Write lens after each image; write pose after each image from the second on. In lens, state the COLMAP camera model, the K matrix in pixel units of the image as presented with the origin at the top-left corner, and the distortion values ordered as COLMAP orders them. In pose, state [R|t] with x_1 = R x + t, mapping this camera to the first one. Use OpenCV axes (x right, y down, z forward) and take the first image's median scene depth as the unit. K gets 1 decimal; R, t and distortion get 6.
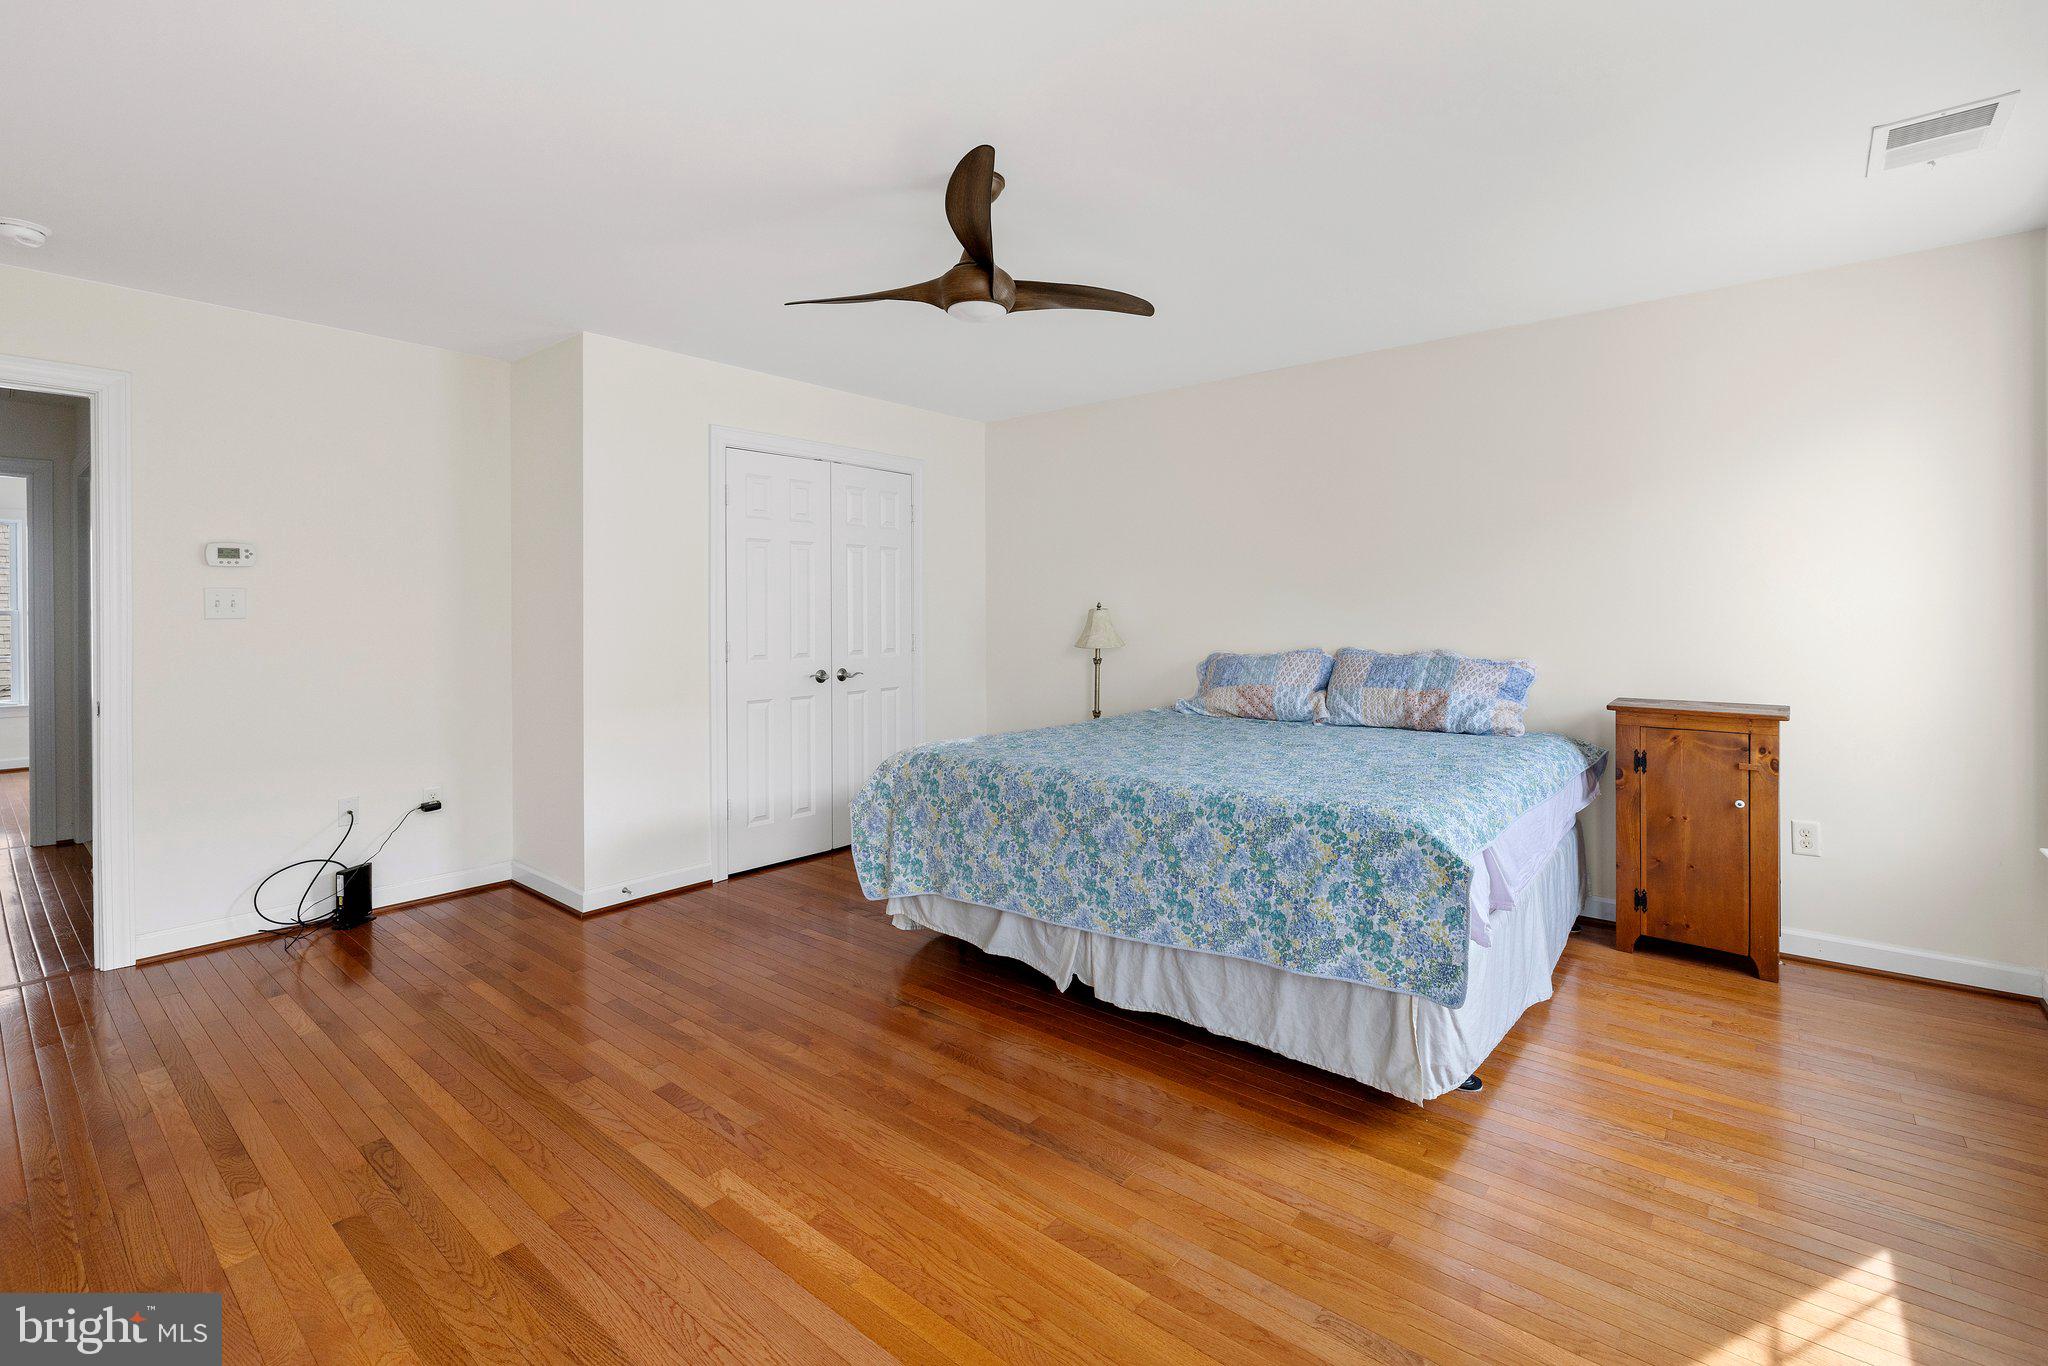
lens RADIAL K [[900.2, 0, 1009.4], [0, 900.2, 615.4], [0, 0, 1]] dist [0.005409, 0.000552]
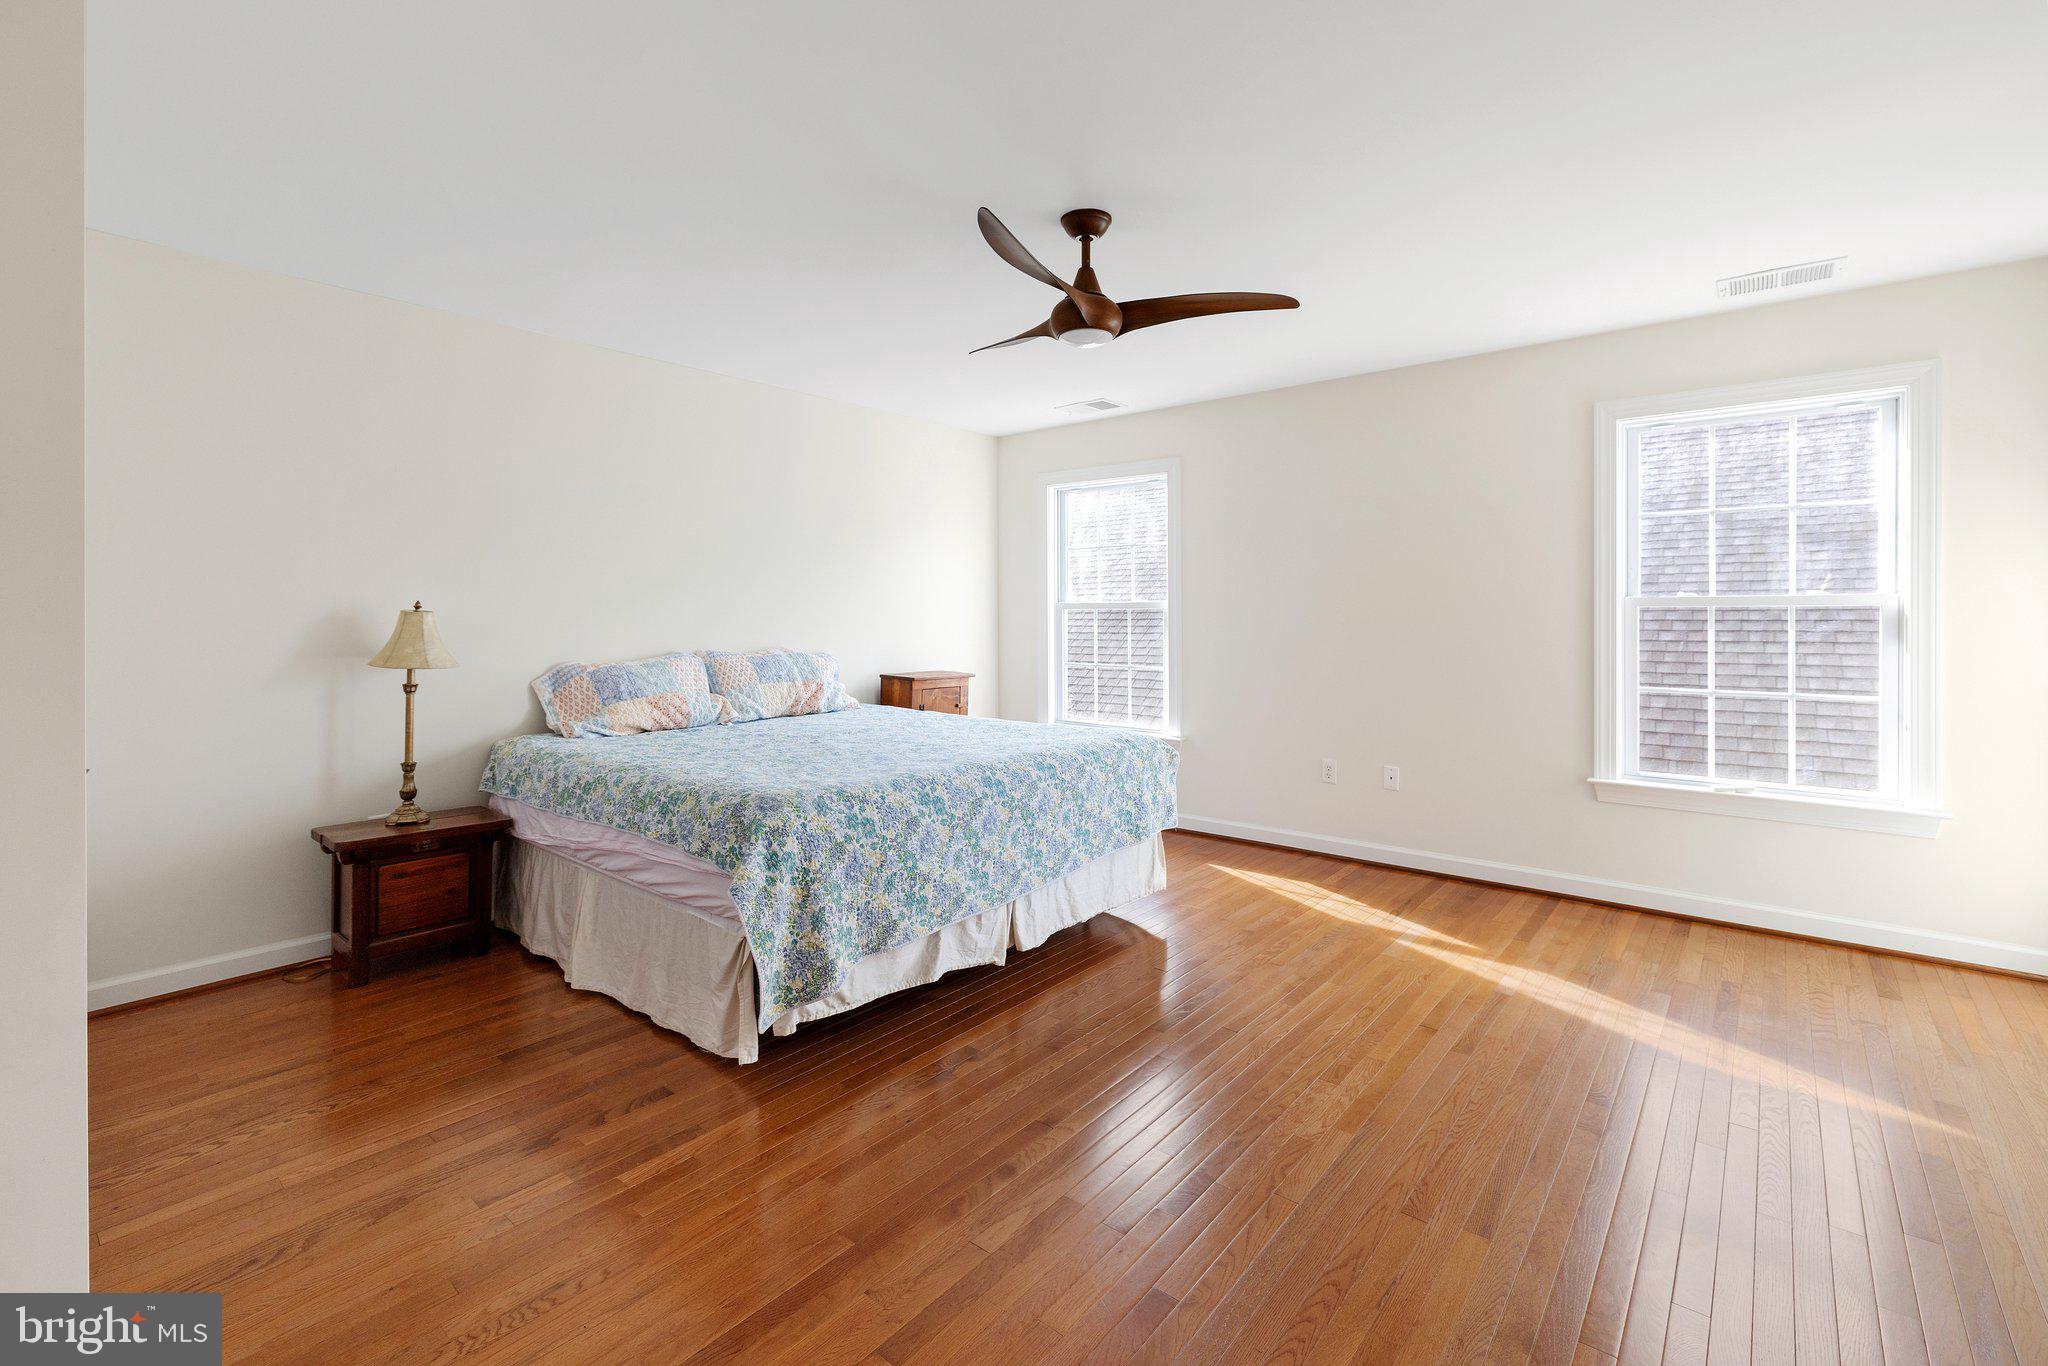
lens RADIAL K [[900.2, 0, 1000.2], [0, 900.2, 618.5], [0, 0, 1]] dist [0.005409, 0.000552]
pose [[0.007364, 0.003196, 0.999968, -0.904932], [0.004118, 0.999986, -0.003226, 0.003990], [-0.999964, 0.004142, 0.007351, 0.877137]]
